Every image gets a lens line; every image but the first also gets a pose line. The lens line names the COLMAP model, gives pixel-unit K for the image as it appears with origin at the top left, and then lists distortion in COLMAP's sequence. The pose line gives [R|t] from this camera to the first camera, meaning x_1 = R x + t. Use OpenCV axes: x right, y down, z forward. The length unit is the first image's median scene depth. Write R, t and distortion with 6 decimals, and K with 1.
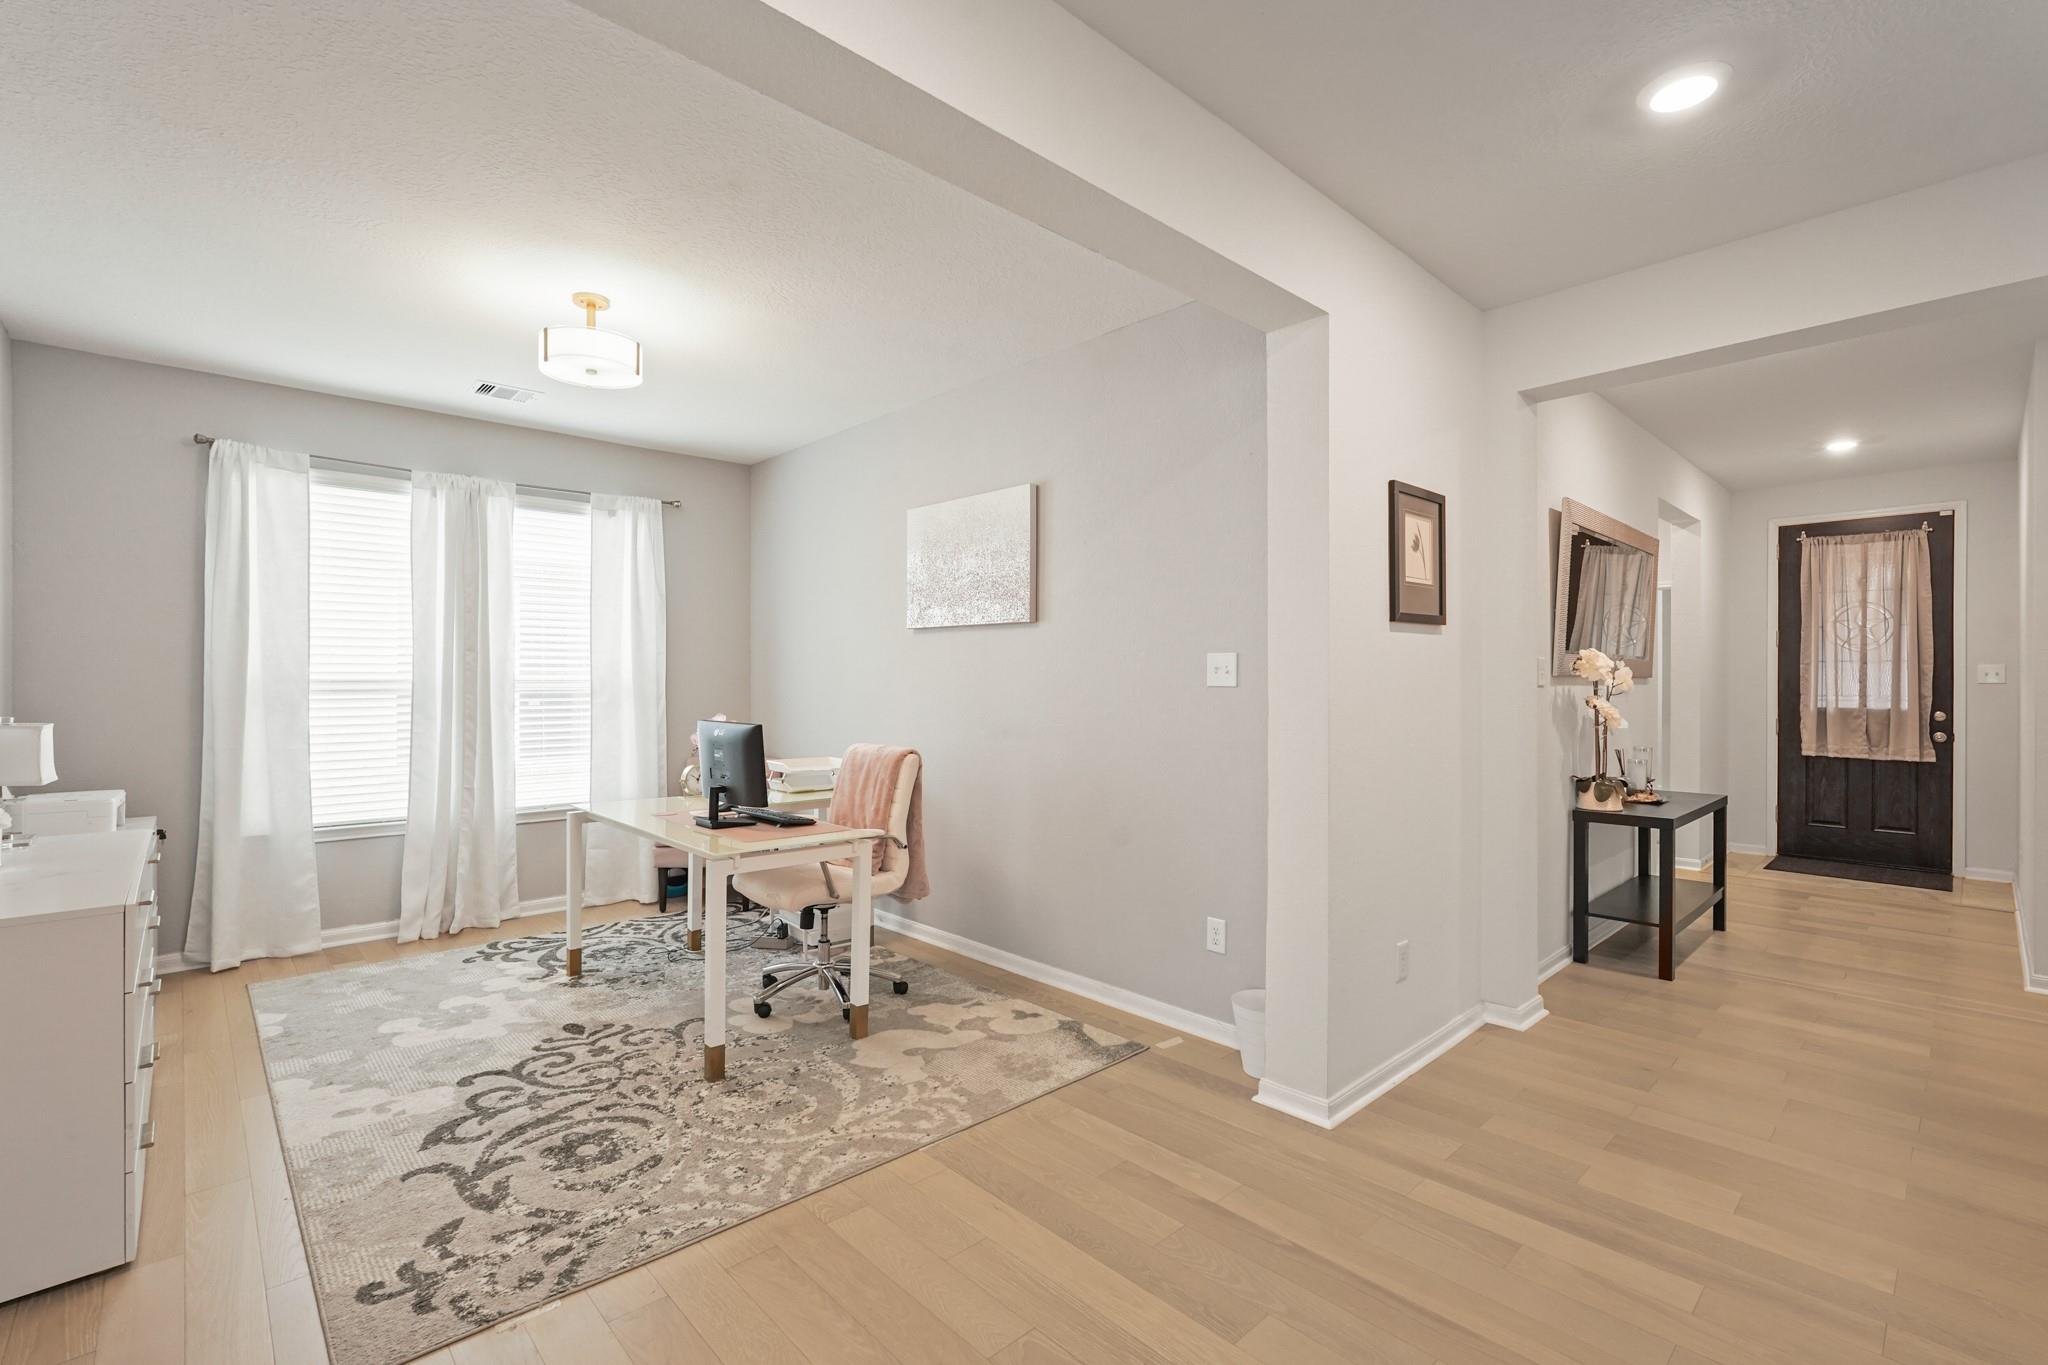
lens RADIAL K [[906.3, 0, 1022.1], [0, 906.3, 690.1], [0, 0, 1]] dist [-0.007227, 0.000860]
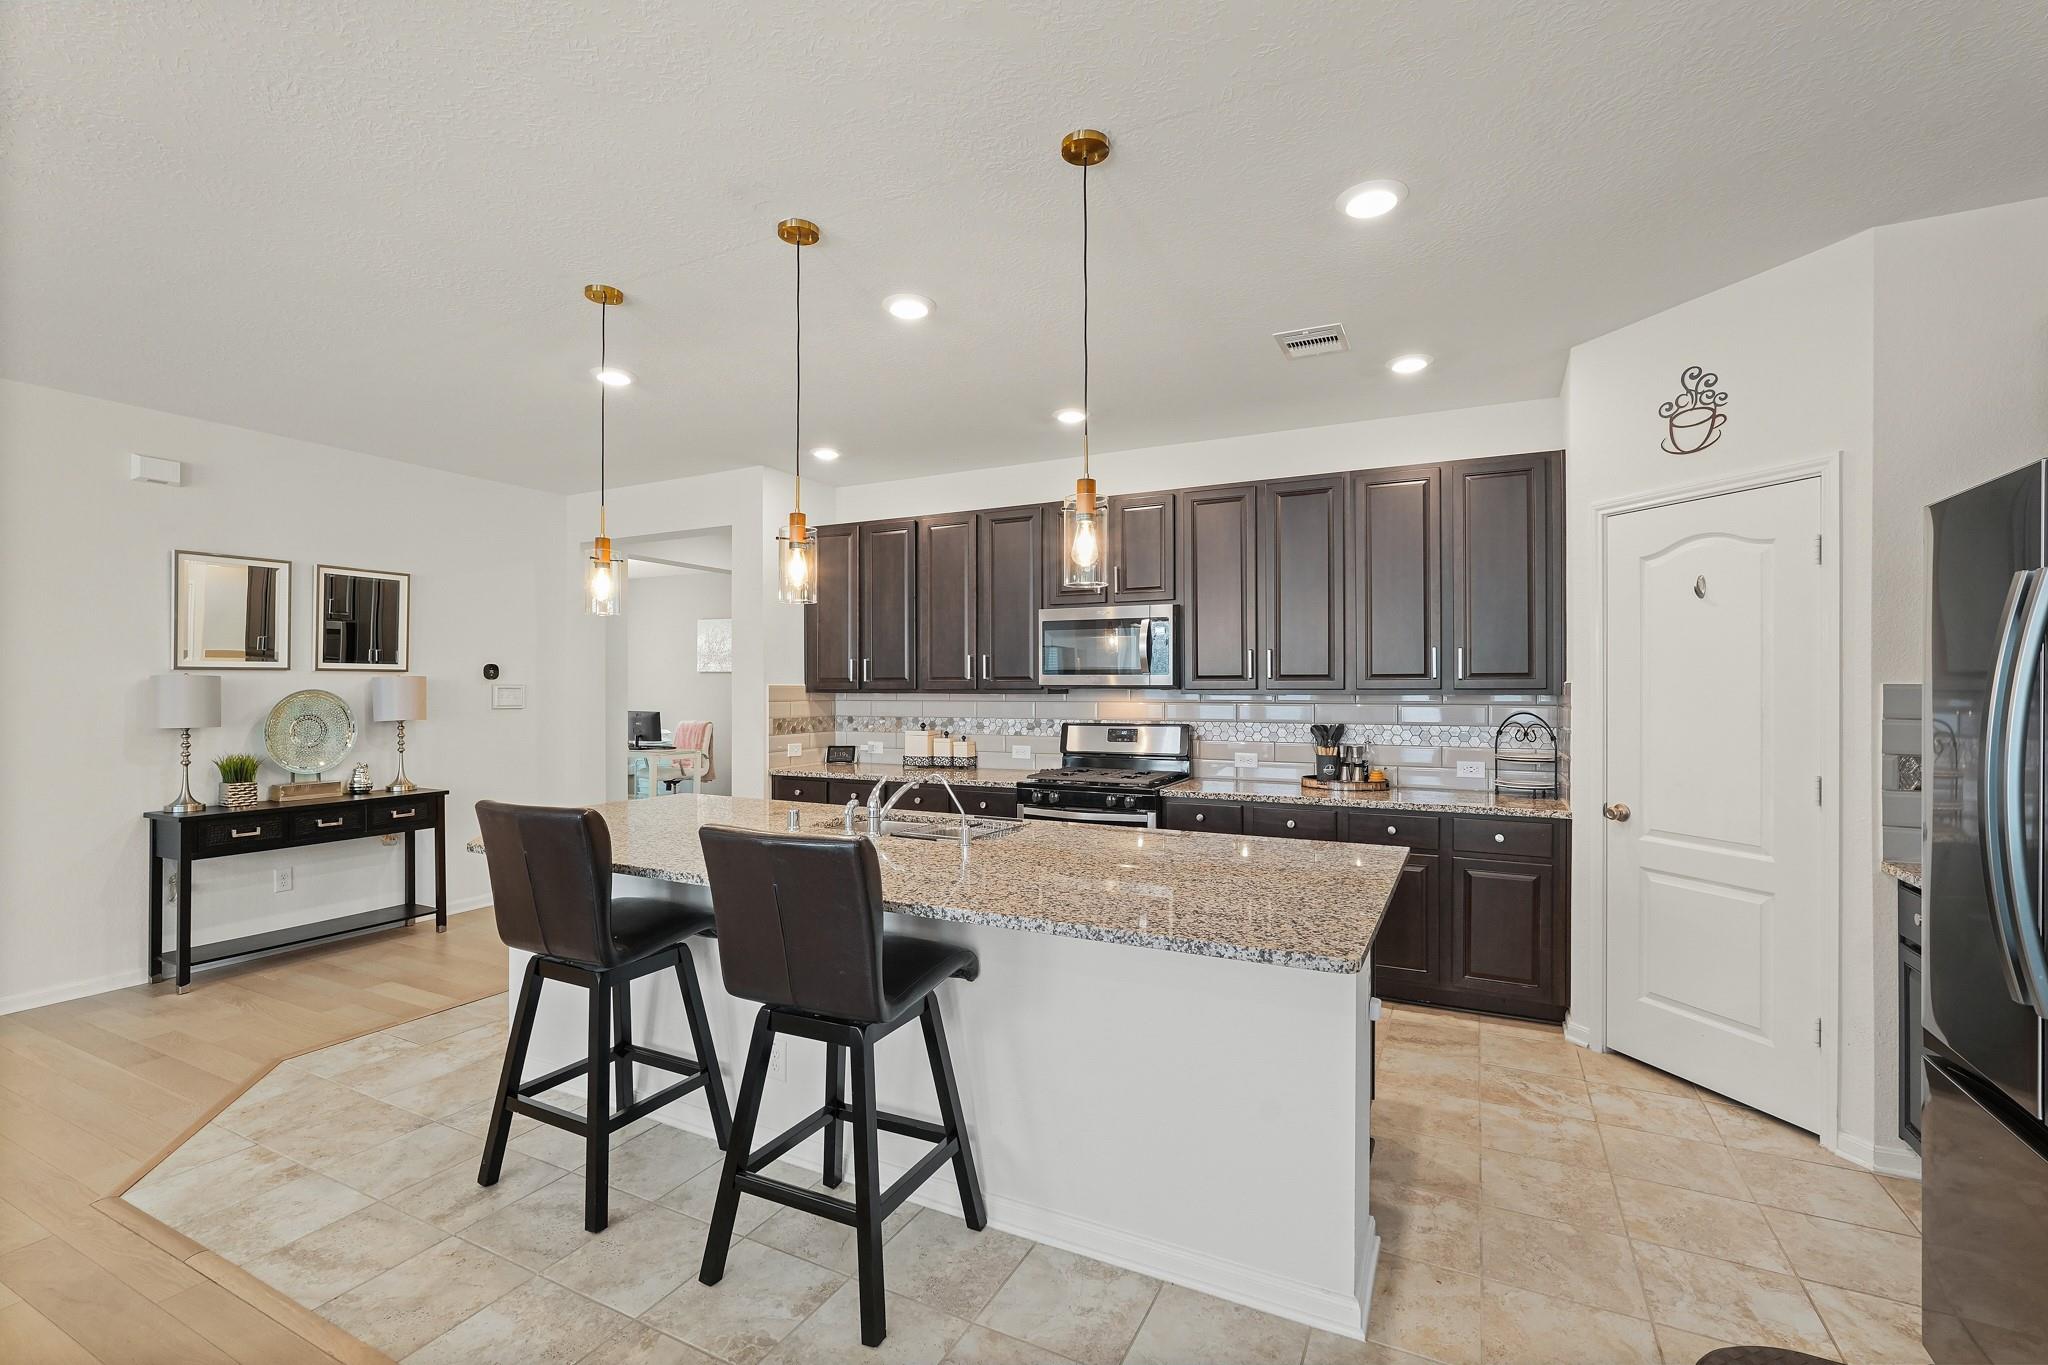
lens RADIAL K [[895.3, 0, 1024.0], [0, 895.3, 682.5], [0, 0, 1]] dist [-0.021660, 0.010364]
pose [[0.941134, 0.001674, 0.338028, -0.108940], [0.002443, 0.999928, -0.011754, -0.012262], [-0.338024, 0.011888, 0.941062, -1.325142]]
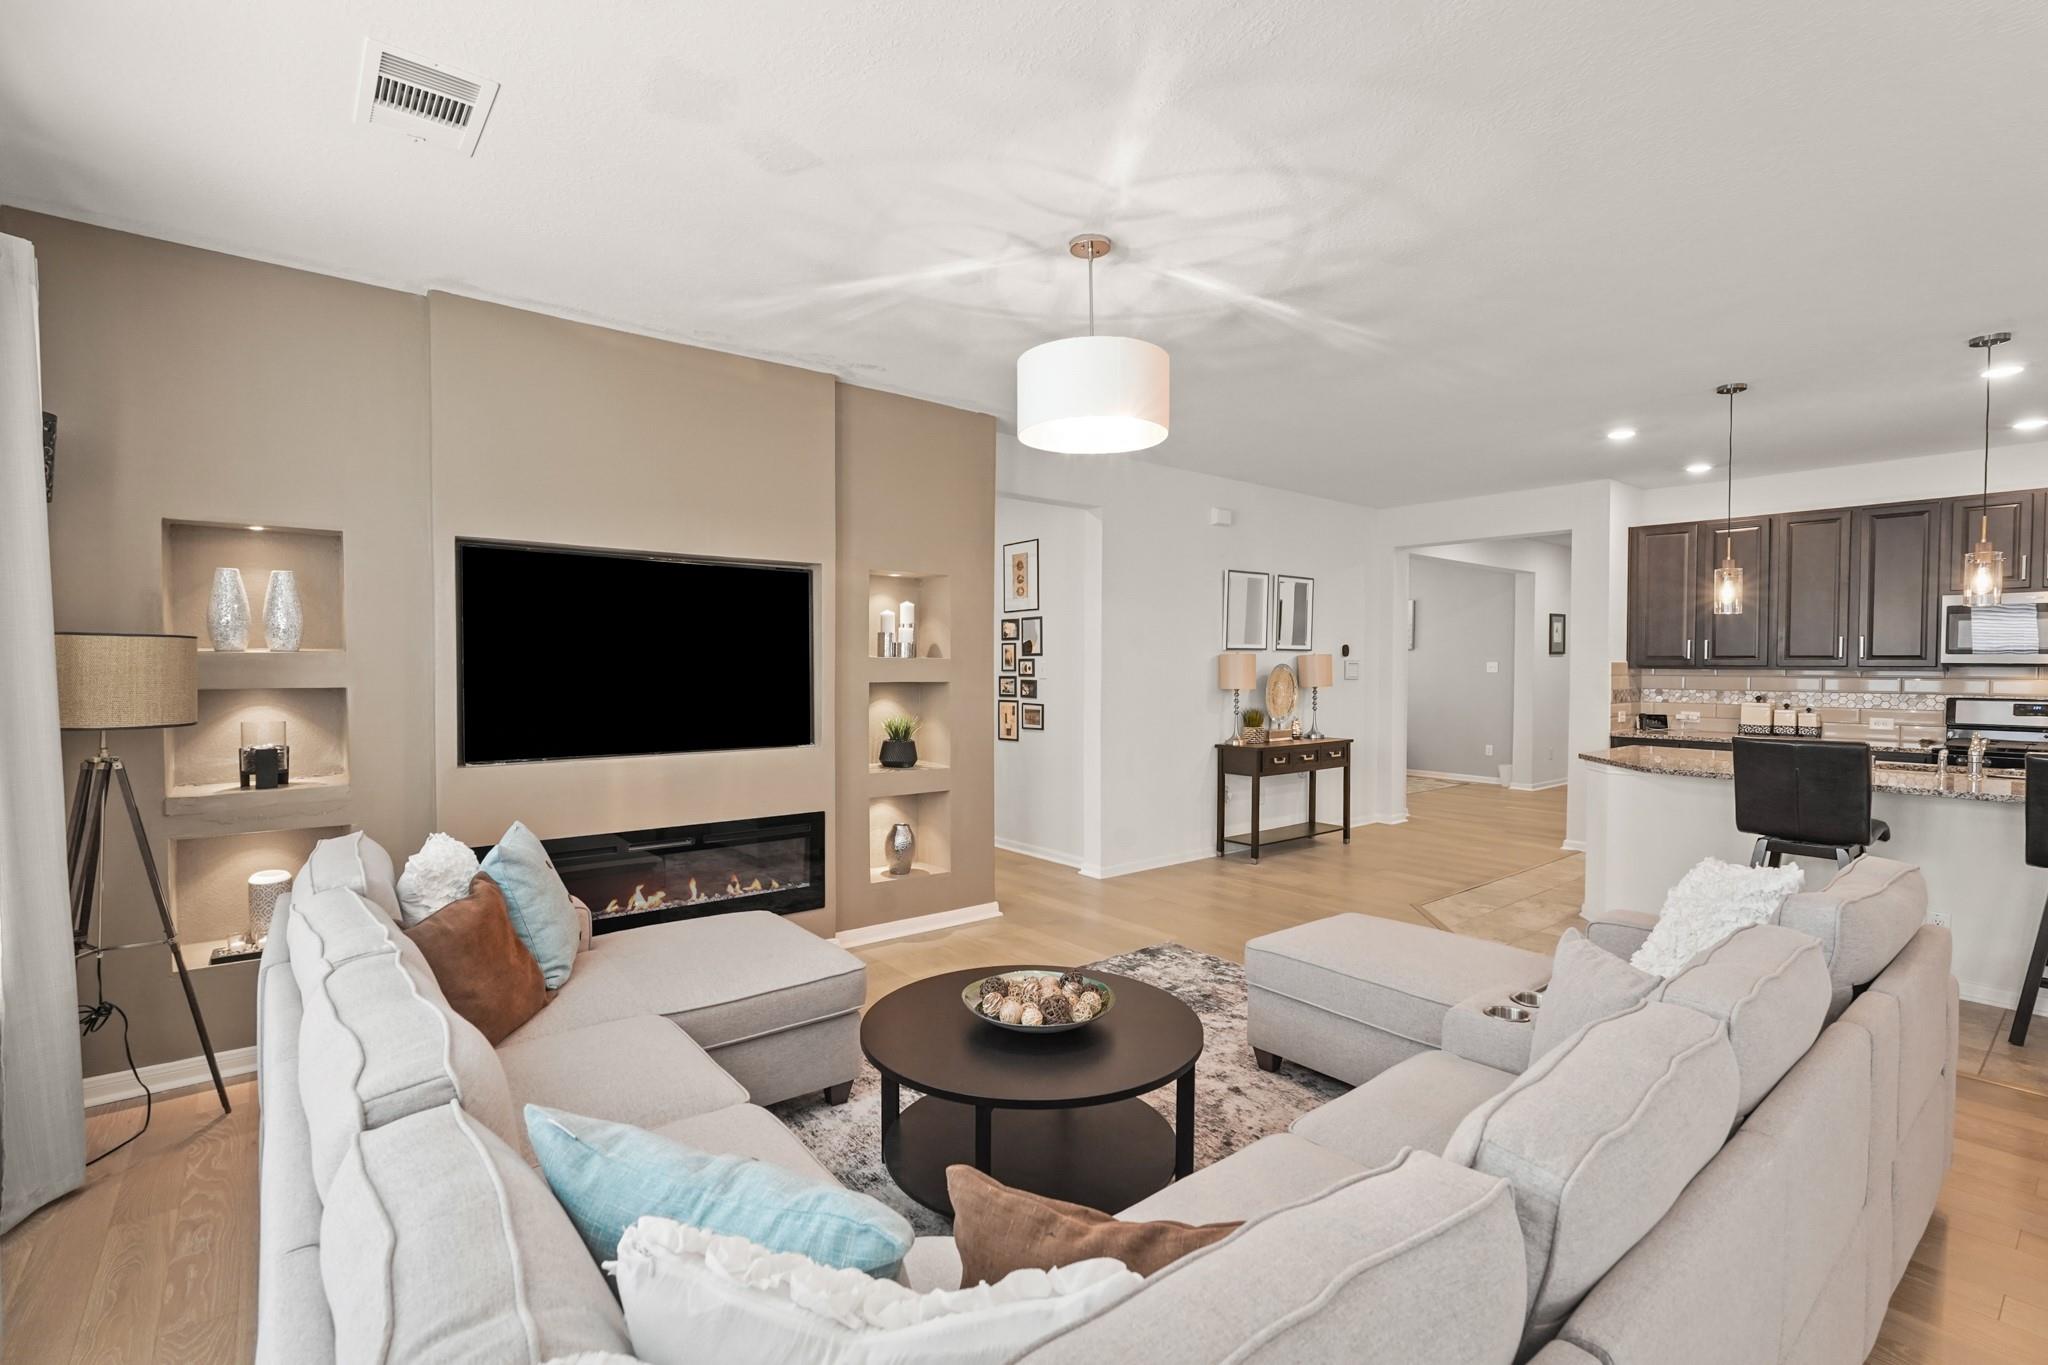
lens RADIAL K [[930.9, 0, 1024.0], [0, 930.9, 682.5], [0, 0, 1]] dist [-0.009371, 0.000573]
pose [[0.997494, 0.005360, -0.070546, -0.810328], [-0.004202, 0.999854, 0.016559, -0.011241], [0.070624, -0.016221, 0.997371, -1.614374]]
